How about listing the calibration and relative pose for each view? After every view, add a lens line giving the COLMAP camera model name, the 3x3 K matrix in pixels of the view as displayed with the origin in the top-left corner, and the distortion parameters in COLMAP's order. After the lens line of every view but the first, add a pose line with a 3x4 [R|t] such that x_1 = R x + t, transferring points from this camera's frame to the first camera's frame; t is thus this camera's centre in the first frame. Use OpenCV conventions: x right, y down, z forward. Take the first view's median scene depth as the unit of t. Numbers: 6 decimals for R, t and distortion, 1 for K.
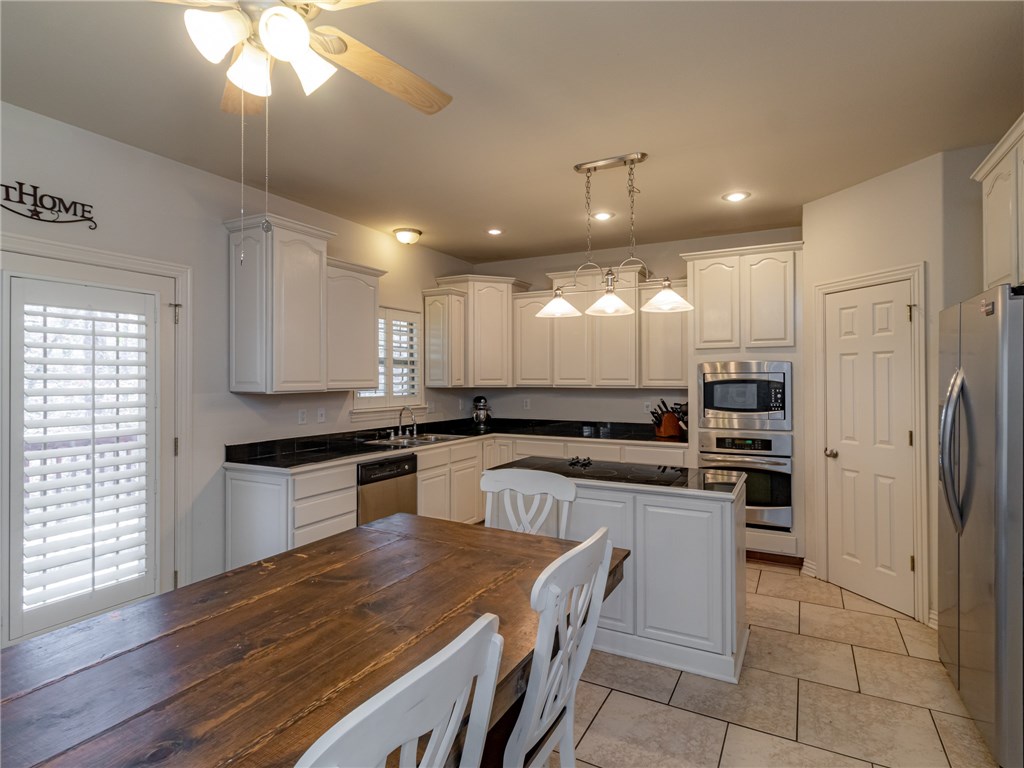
lens RADIAL K [[560.0, 0, 492.8], [0, 560.0, 370.9], [0, 0, 1]] dist [0.001901, -0.000154]
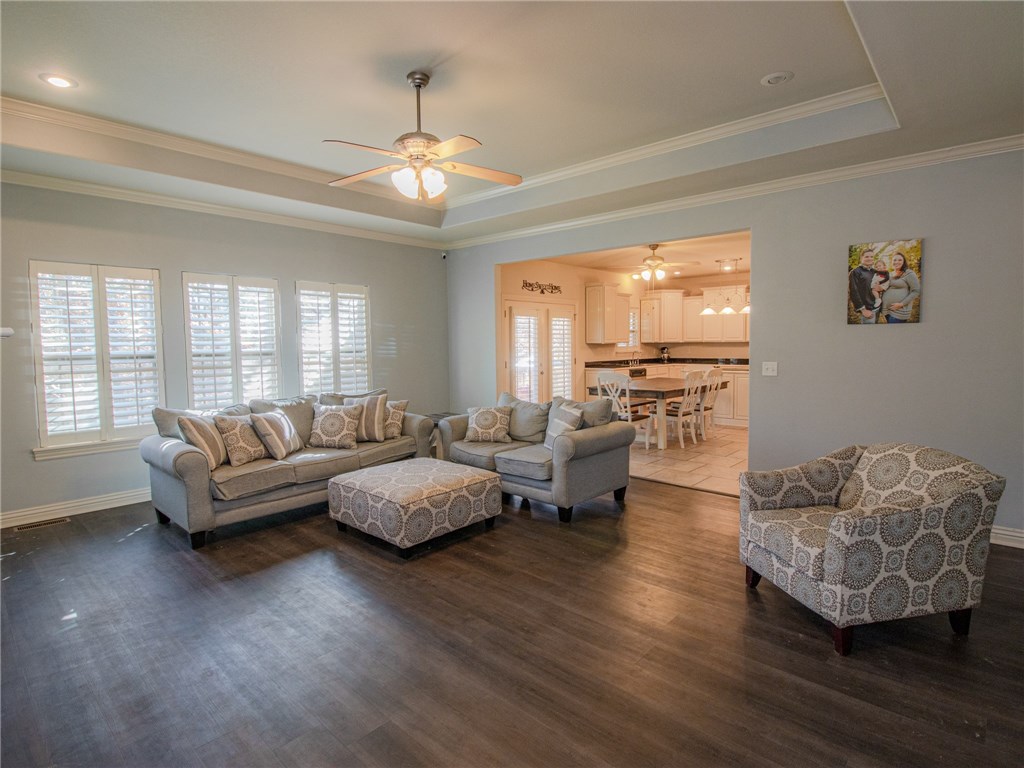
lens RADIAL K [[530.5, 0, 517.2], [0, 530.5, 375.9], [0, 0, 1]] dist [0.003339, 0.000184]
pose [[0.979217, 0.004264, -0.202770, -0.221755], [0.011519, 0.996996, 0.076594, -0.006510], [0.202487, -0.077338, 0.976226, -1.435787]]
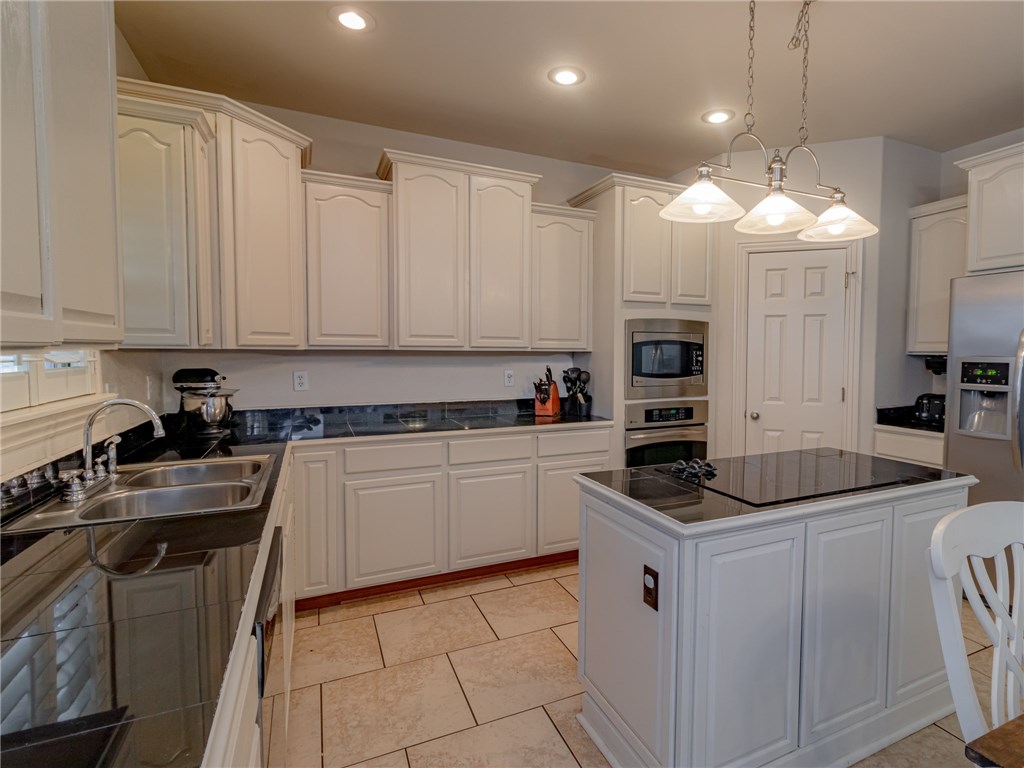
lens RADIAL K [[543.6, 0, 604.0], [0, 543.6, 374.2], [0, 0, 1]] dist [0.003175, 0.000866]
pose [[0.548837, -0.032466, 0.835299, -0.317803], [-0.018994, 0.998503, 0.051290, 0.027397], [-0.835713, -0.044016, 0.547399, 0.641920]]
